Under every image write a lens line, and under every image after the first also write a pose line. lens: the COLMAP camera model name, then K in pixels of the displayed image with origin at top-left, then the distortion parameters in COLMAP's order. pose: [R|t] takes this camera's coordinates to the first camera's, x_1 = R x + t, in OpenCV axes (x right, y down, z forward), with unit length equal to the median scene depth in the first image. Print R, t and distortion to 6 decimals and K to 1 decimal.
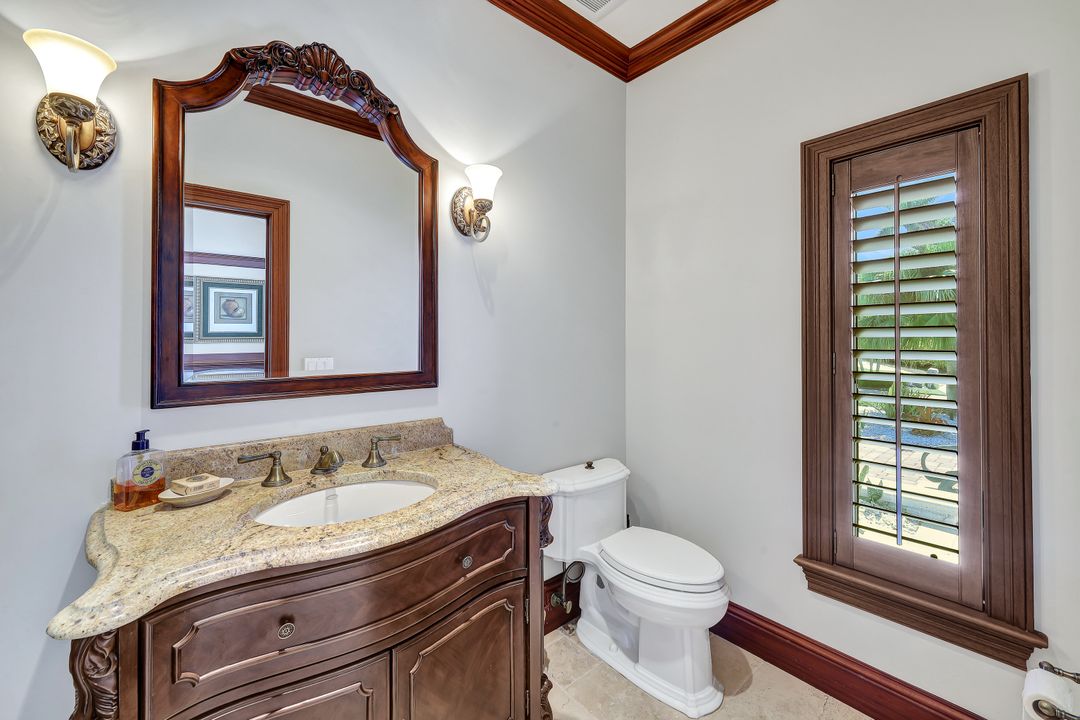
lens RADIAL K [[439.5, 0, 538.3], [0, 439.5, 349.2], [0, 0, 1]] dist [-0.002764, -0.000330]
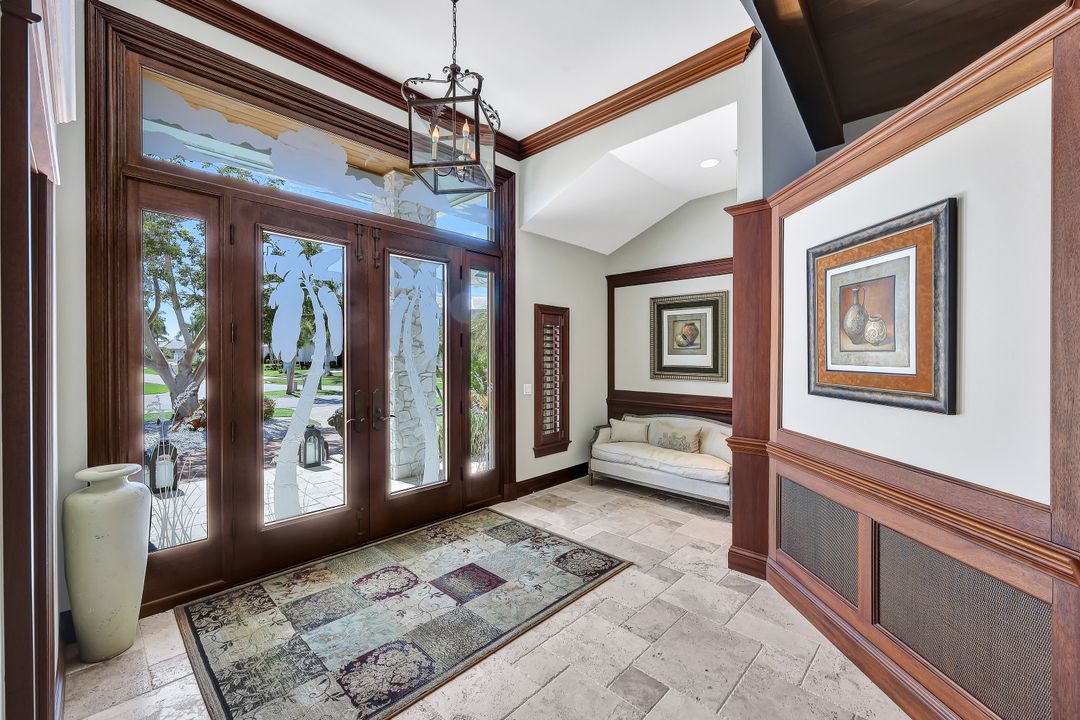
lens RADIAL K [[439.5, 0, 539.3], [0, 439.5, 353.7], [0, 0, 1]] dist [-0.002764, -0.000330]
pose [[0.101351, 0.009559, -0.994805, 0.026499], [-0.005640, 0.999943, 0.009034, -0.064856], [0.994835, 0.004695, 0.101399, 0.658376]]
